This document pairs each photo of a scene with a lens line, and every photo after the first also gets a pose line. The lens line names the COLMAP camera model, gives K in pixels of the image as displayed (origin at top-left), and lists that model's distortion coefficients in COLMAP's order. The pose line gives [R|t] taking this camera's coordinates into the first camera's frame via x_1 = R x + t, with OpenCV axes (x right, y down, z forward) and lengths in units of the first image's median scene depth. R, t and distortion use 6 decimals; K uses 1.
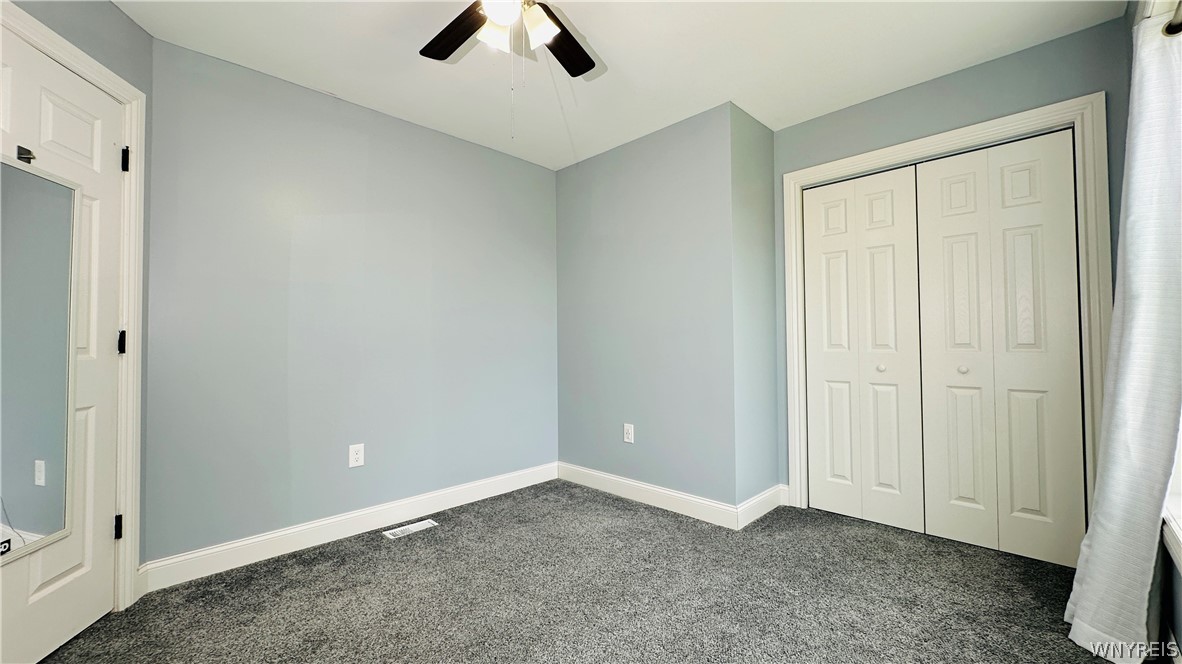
lens RADIAL K [[467.2, 0, 591.0], [0, 467.2, 332.0], [0, 0, 1]] dist [-0.003756, -0.000088]
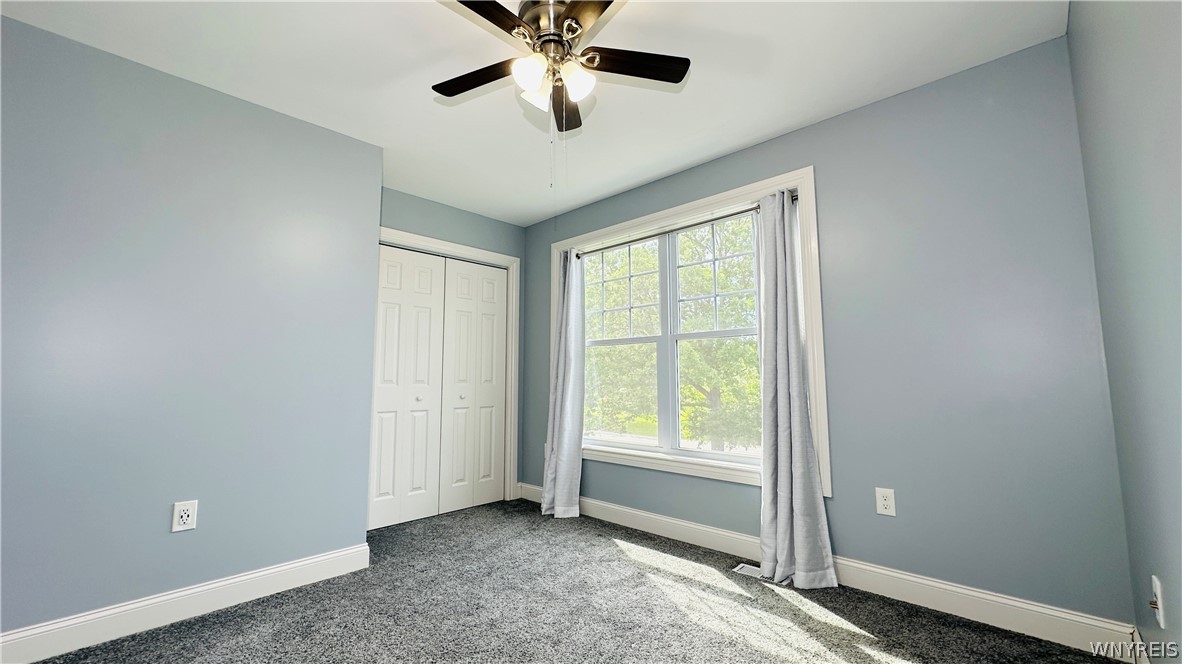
lens RADIAL K [[467.2, 0, 591.0], [0, 467.2, 332.0], [0, 0, 1]] dist [-0.003756, -0.000088]
pose [[-0.026084, 0.112909, 0.993263, -0.779933], [-0.018425, 0.993378, -0.113406, 0.034564], [-0.999490, -0.021259, -0.023831, 0.591730]]
